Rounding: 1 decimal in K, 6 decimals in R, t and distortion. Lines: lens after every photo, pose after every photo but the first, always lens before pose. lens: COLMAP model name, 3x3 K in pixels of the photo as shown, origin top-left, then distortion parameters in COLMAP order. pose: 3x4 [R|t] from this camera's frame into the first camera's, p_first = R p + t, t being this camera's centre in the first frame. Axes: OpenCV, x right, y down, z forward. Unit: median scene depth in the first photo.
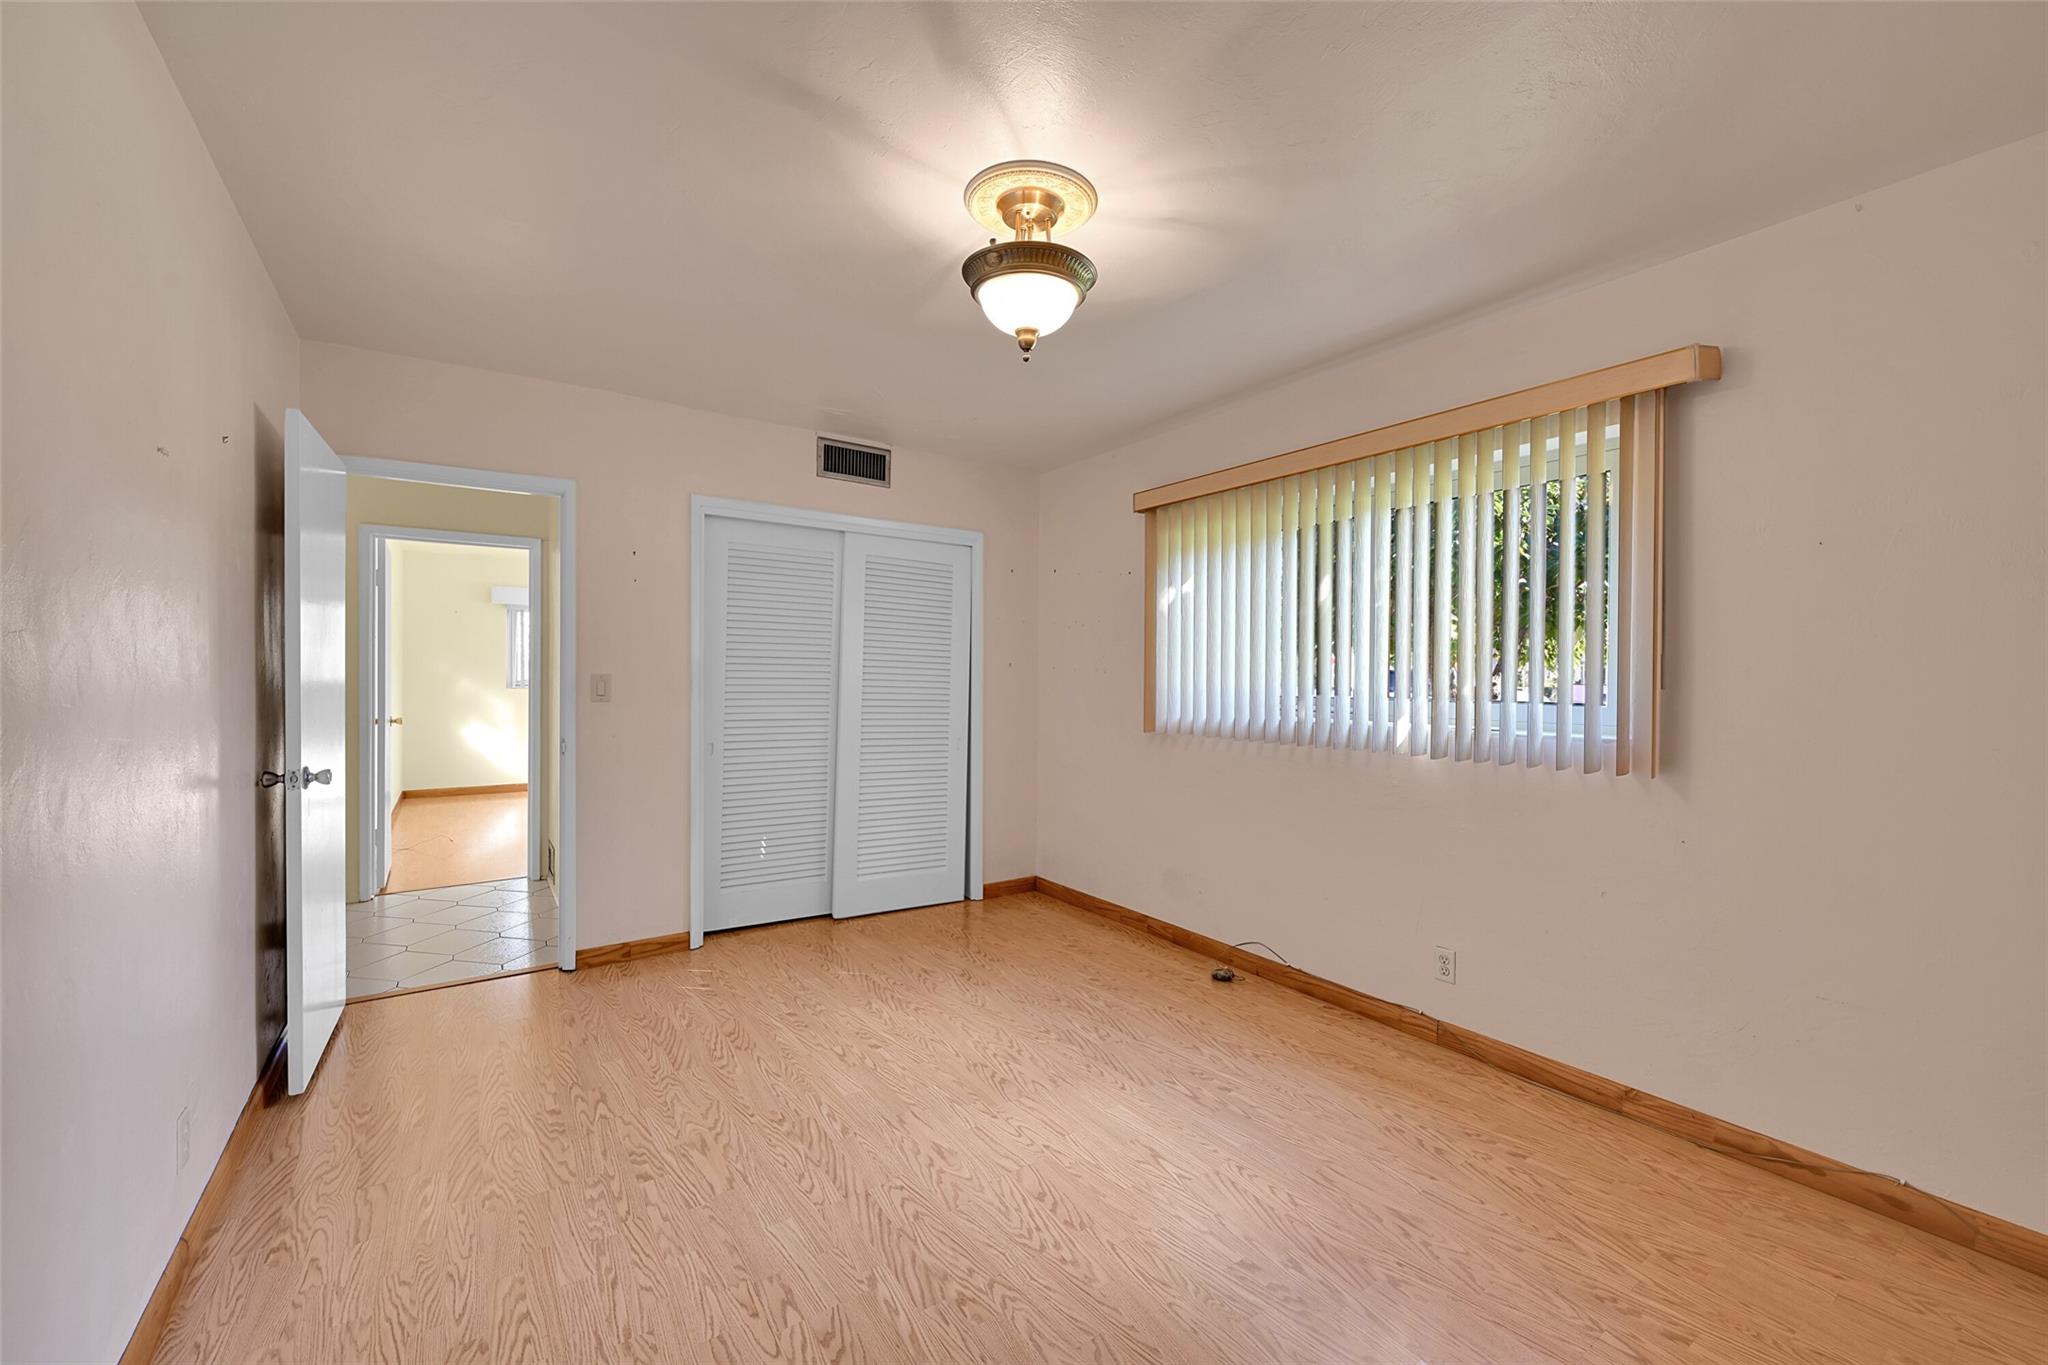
lens RADIAL K [[808.7, 0, 1024.2], [0, 808.7, 680.4], [0, 0, 1]] dist [-0.001167, 0.000266]
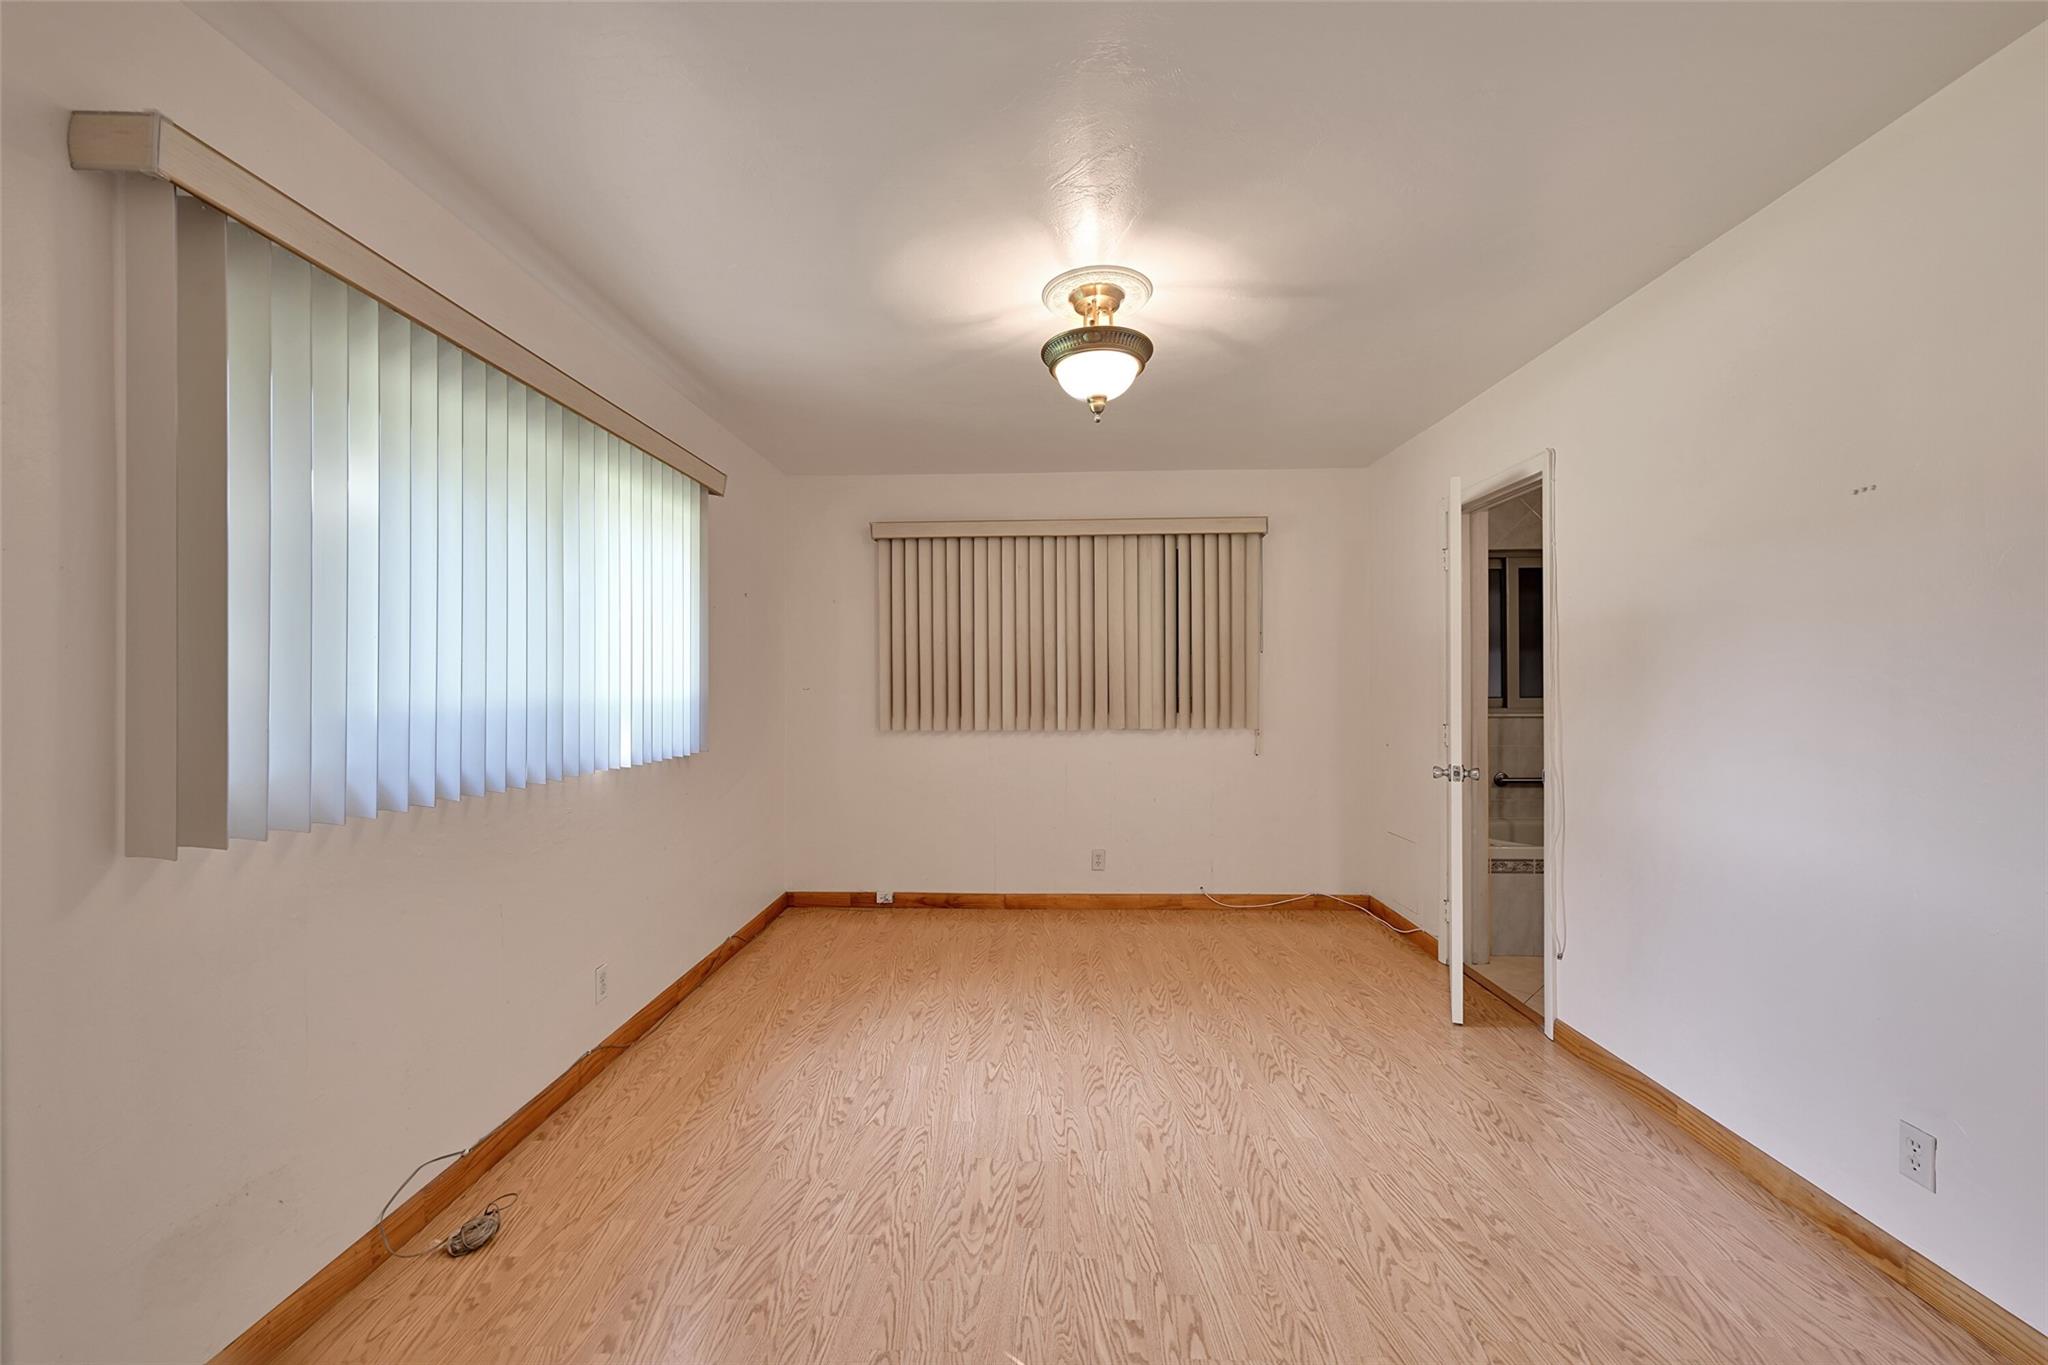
lens RADIAL K [[808.7, 0, 1019.9], [0, 808.7, 674.0], [0, 0, 1]] dist [-0.001167, 0.000266]
pose [[-0.801359, 0.000939, 0.598183, -0.600987], [0.001013, 0.999999, -0.000213, -0.018362], [-0.598183, 0.000435, -0.801359, 1.956575]]
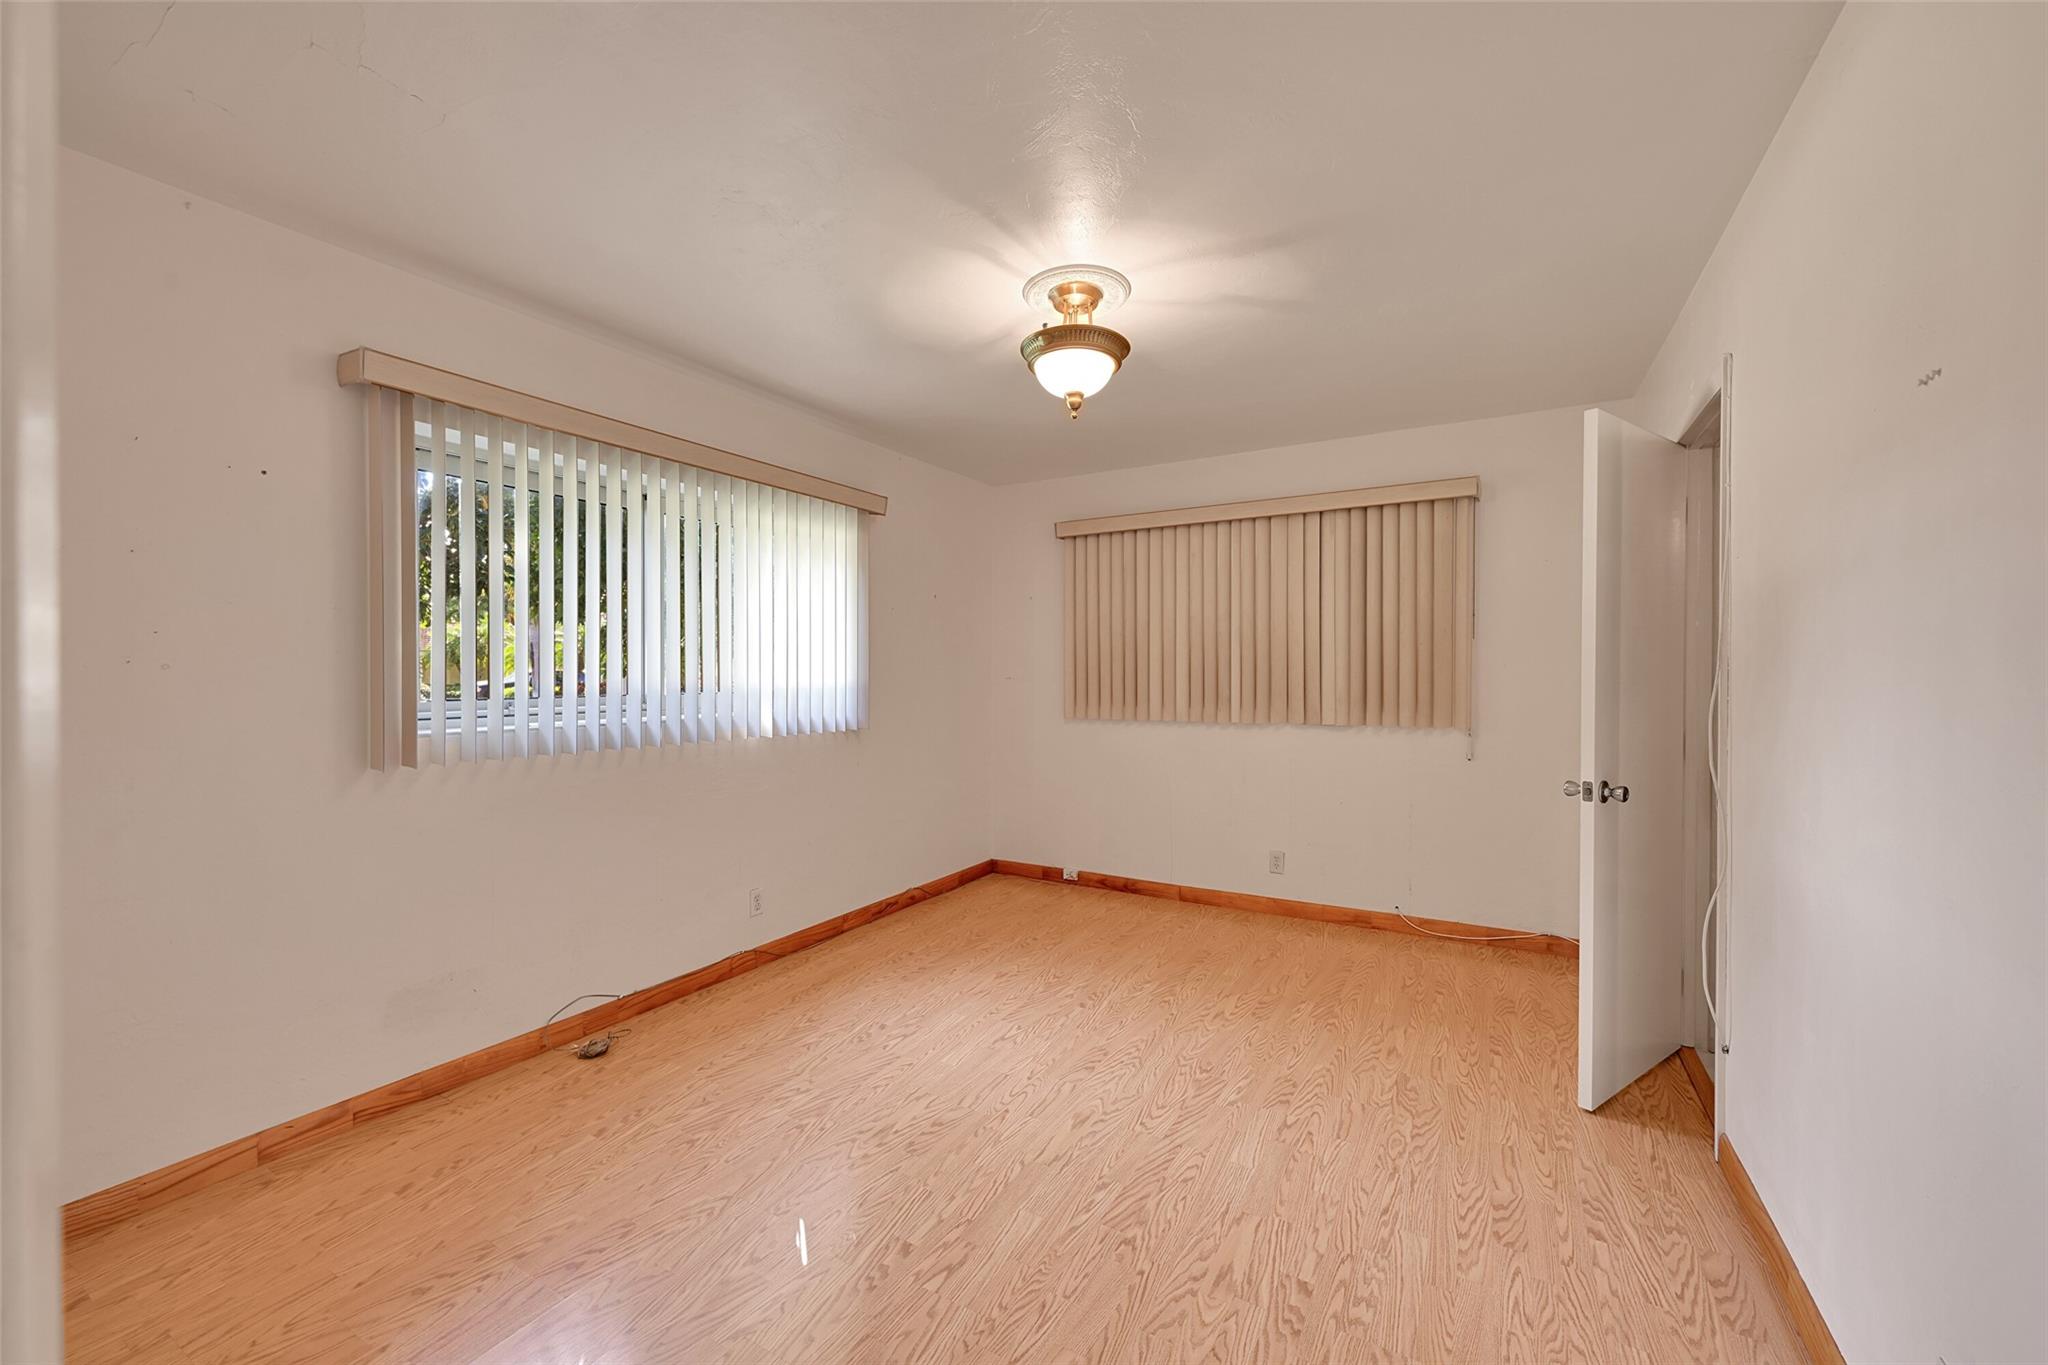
lens RADIAL K [[808.7, 0, 1017.6], [0, 808.7, 673.4], [0, 0, 1]] dist [-0.001167, 0.000266]
pose [[-0.419134, -0.008437, 0.907885, -1.041757], [0.002469, 0.999943, 0.010432, -0.018299], [-0.907921, 0.006614, -0.419089, 1.536367]]
